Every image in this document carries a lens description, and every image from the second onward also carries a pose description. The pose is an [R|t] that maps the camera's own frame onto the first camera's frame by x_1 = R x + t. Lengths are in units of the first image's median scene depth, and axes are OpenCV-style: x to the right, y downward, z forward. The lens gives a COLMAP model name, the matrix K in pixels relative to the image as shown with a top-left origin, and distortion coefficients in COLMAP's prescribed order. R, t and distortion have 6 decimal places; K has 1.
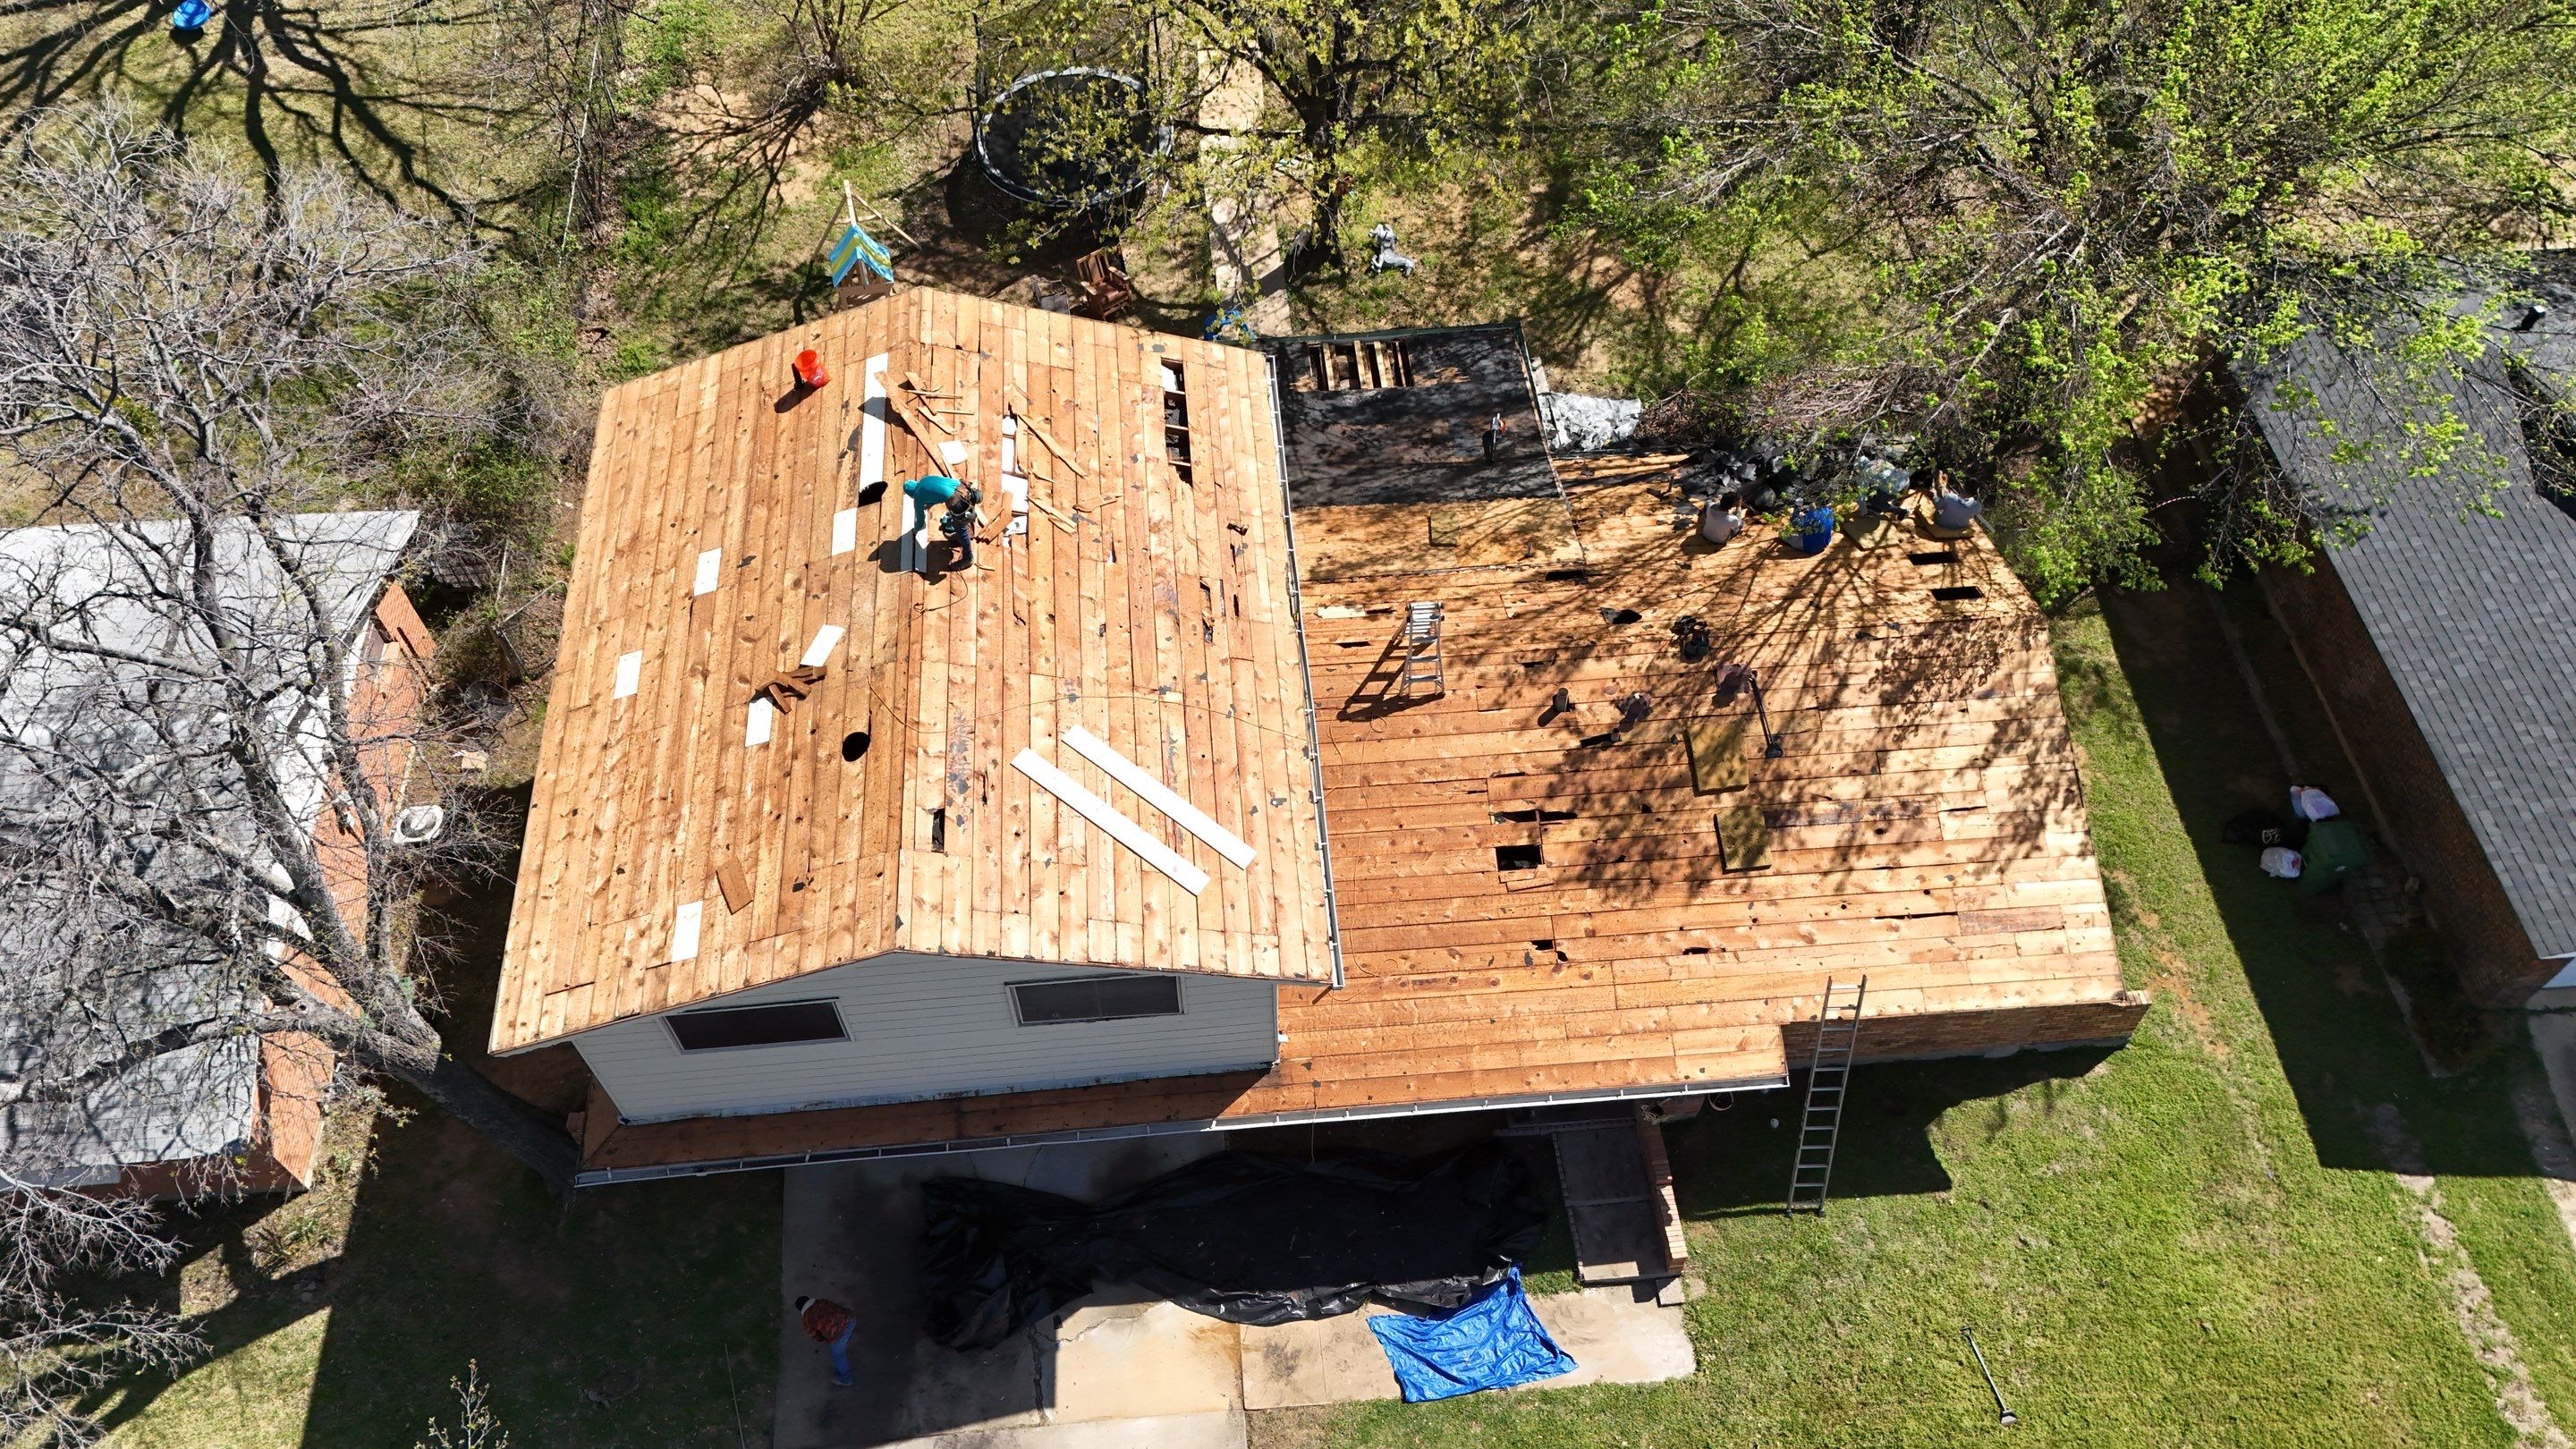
lens RADIAL K [[1827.6, 0, 1280.9], [0, 1827.6, 728.0], [0, 0, 1]] dist [0.051984, -0.055531]
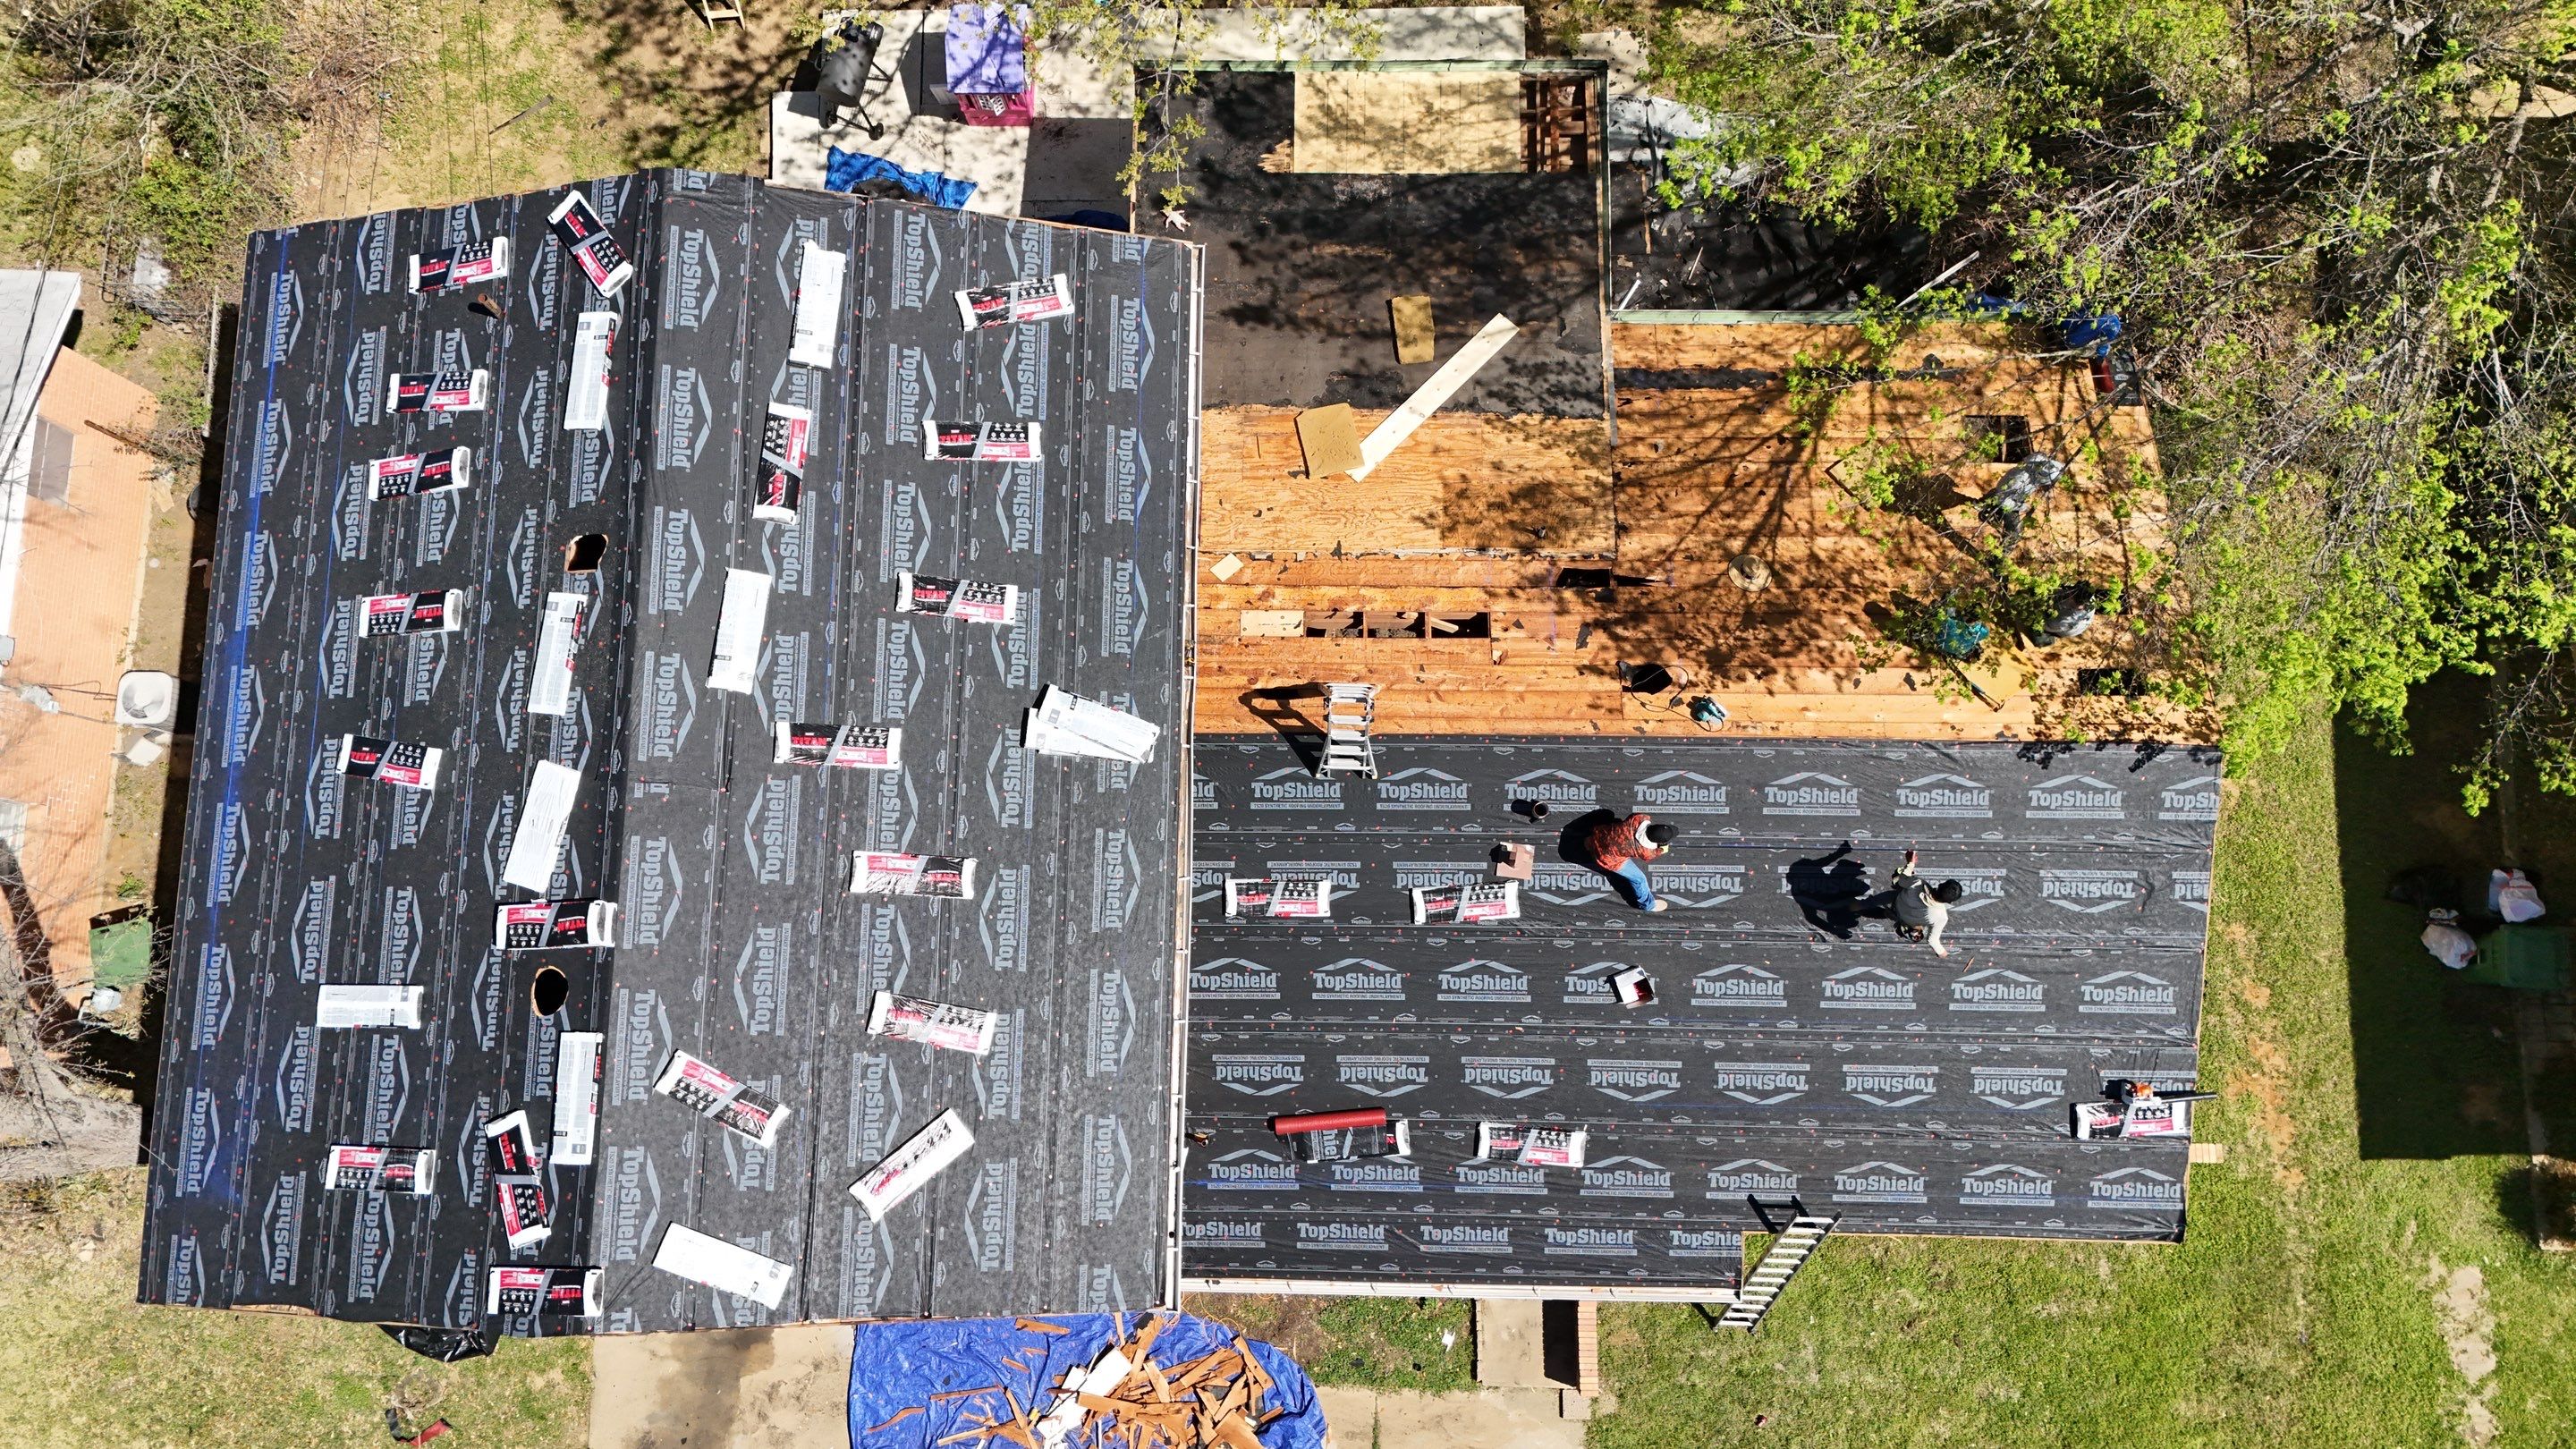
lens RADIAL K [[1827.6, 0, 1280.9], [0, 1827.6, 728.0], [0, 0, 1]] dist [0.051984, -0.055531]
pose [[0.995204, 0.091853, -0.033657, 0.065563], [-0.068084, 0.897405, 0.435923, -0.346985], [0.070245, -0.431540, 0.899355, 0.312815]]
